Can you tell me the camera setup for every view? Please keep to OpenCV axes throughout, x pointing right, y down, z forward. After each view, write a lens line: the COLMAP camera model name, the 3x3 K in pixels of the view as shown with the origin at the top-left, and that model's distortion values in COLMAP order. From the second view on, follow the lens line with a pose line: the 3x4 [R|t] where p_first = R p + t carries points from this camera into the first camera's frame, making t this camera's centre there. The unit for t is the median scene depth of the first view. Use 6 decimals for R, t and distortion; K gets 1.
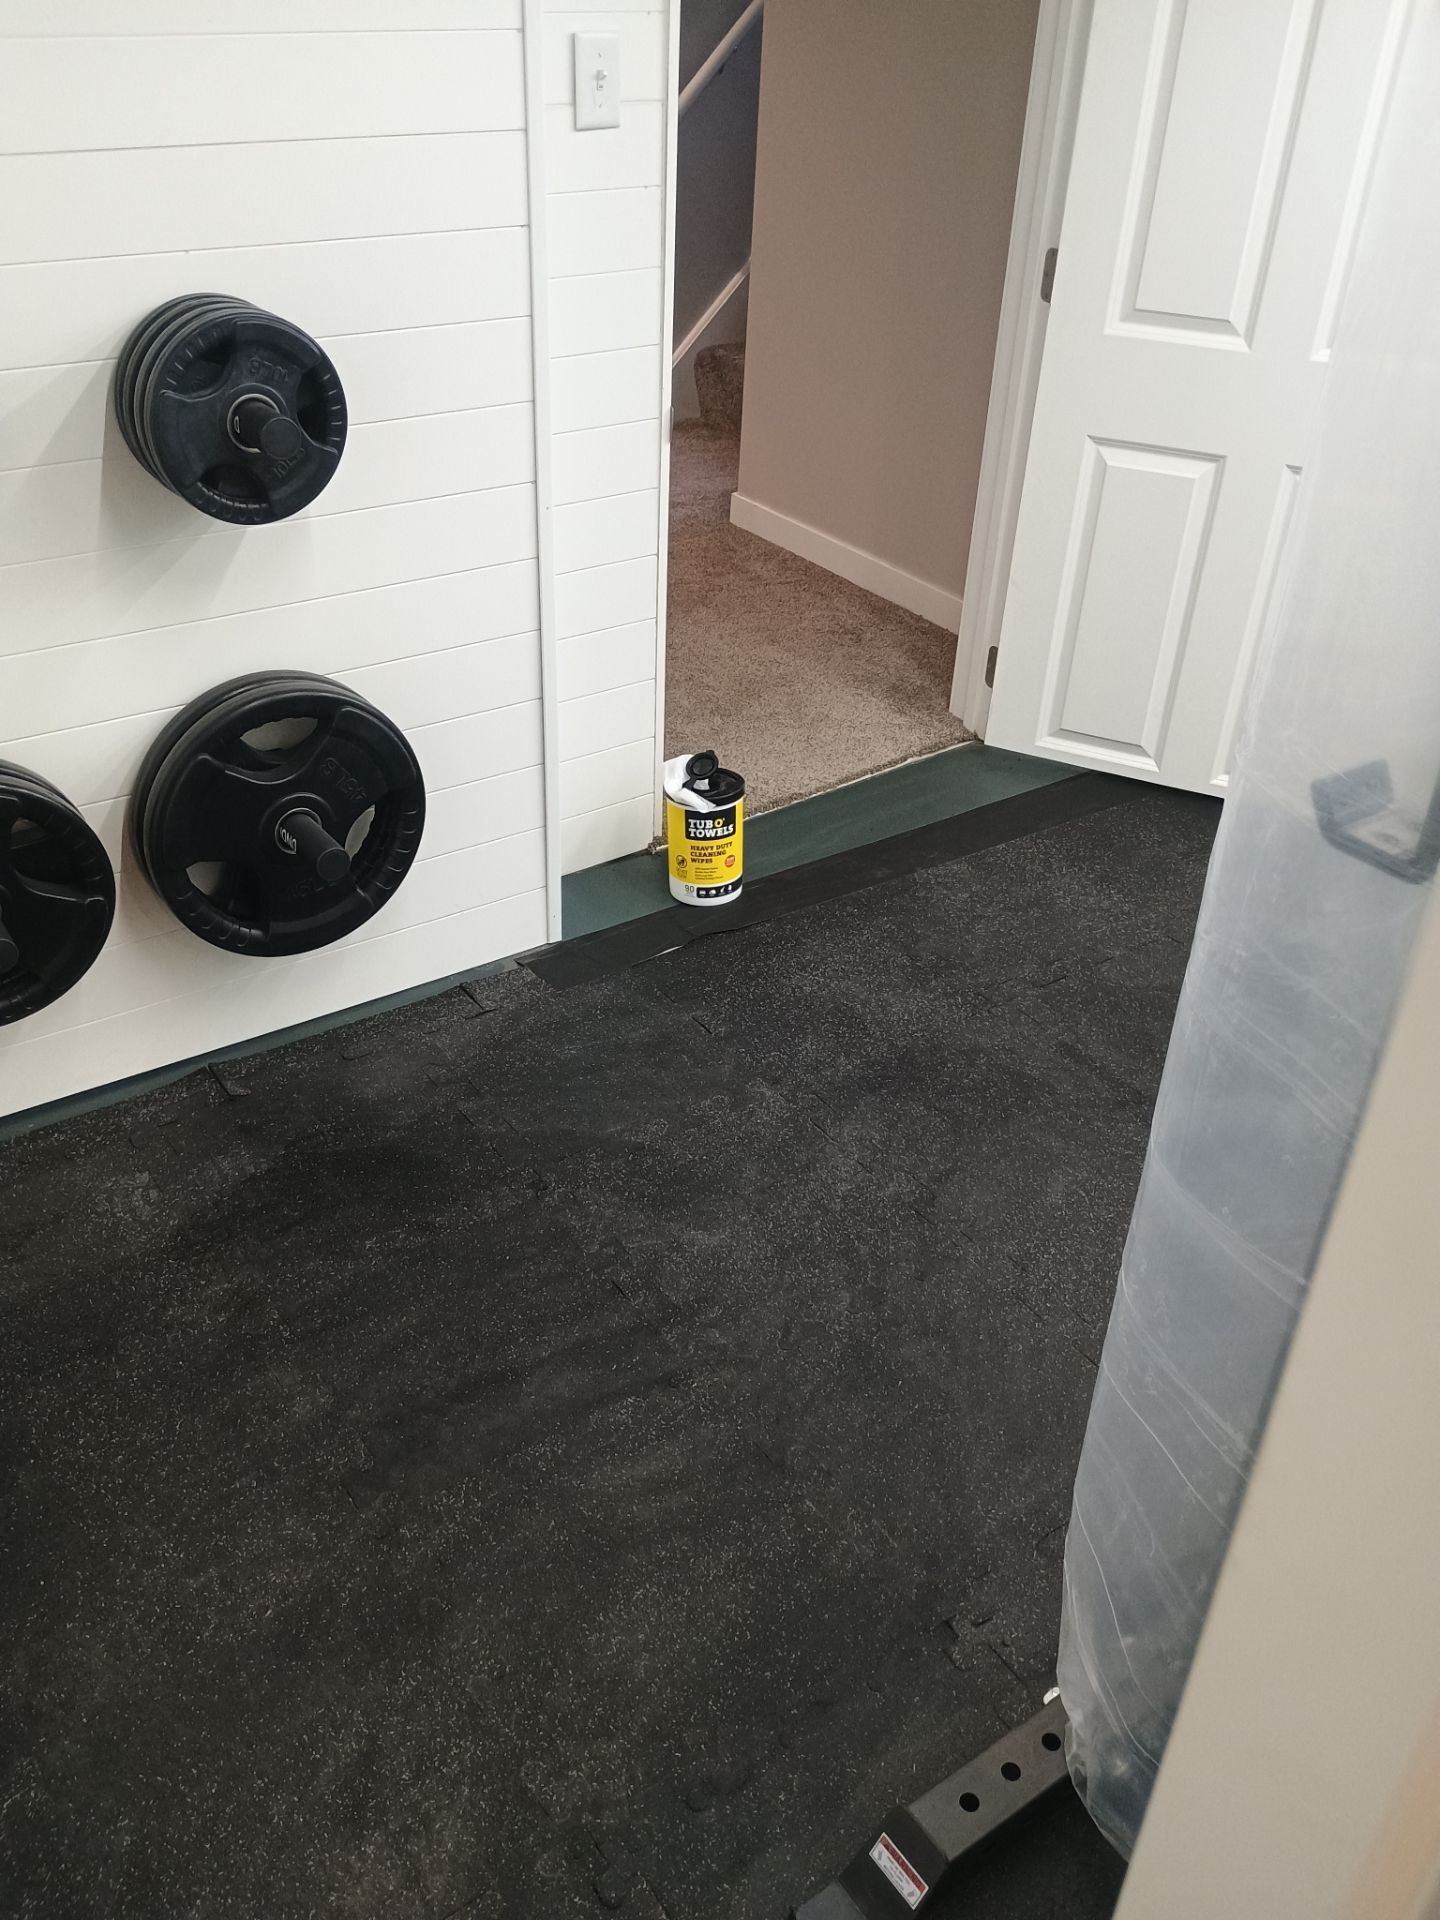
lens RADIAL K [[1666.6, 0, 696.2], [0, 1666.6, 971.1], [0, 0, 1]] dist [0.057158, -0.067480]
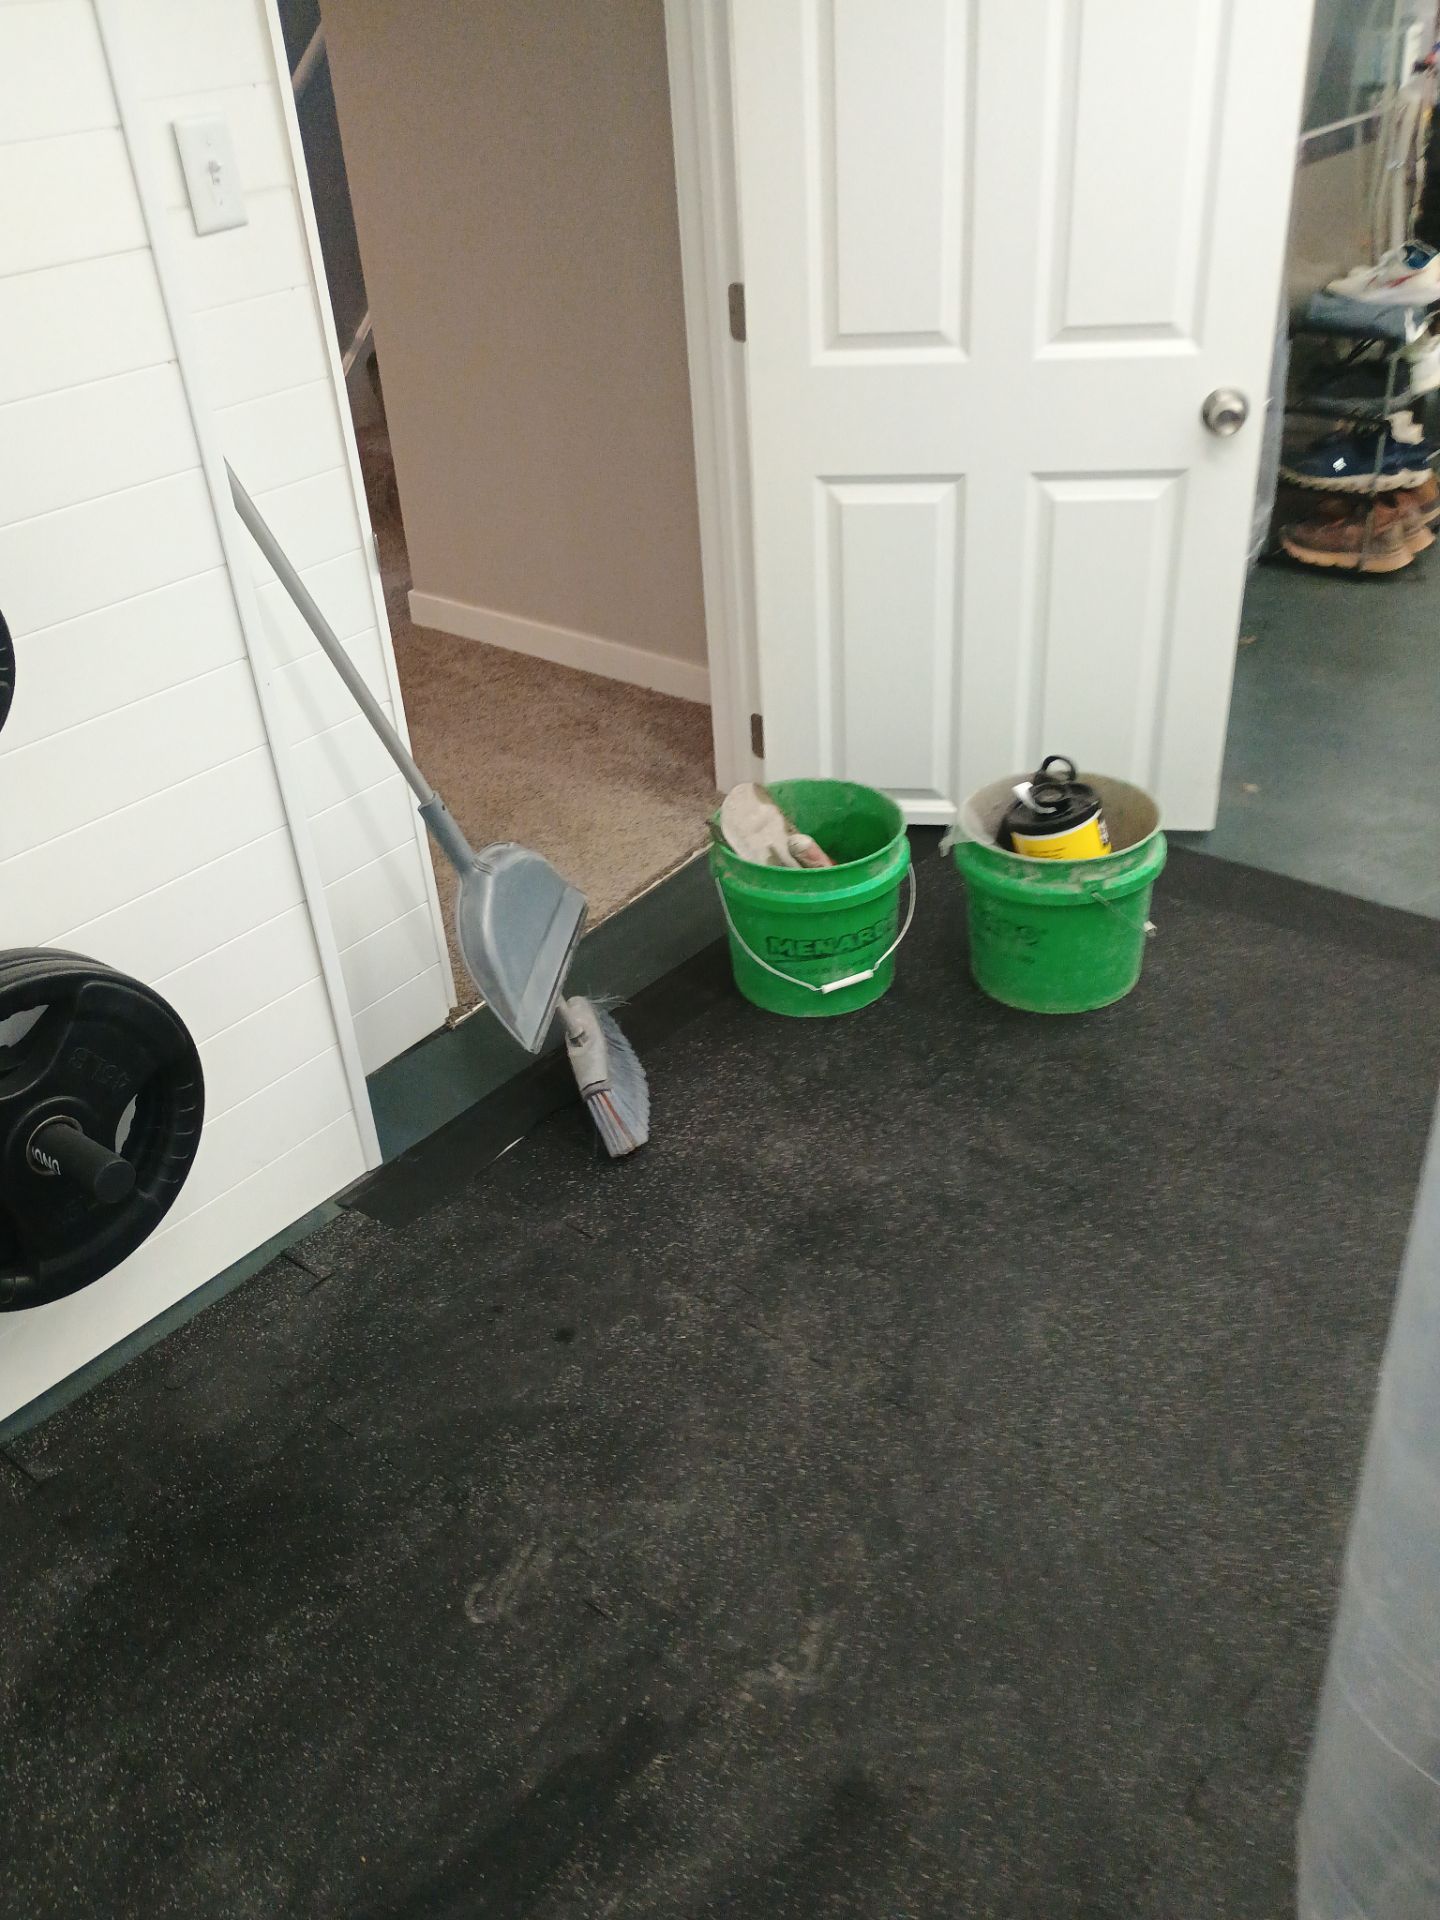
lens RADIAL K [[1666.6, 0, 700.8], [0, 1666.6, 989.6], [0, 0, 1]] dist [0.057158, -0.067480]
pose [[0.958695, -0.226147, 0.172515, -0.064208], [0.227904, 0.973634, 0.009818, -0.093773], [-0.170187, 0.029904, 0.984958, 0.158425]]
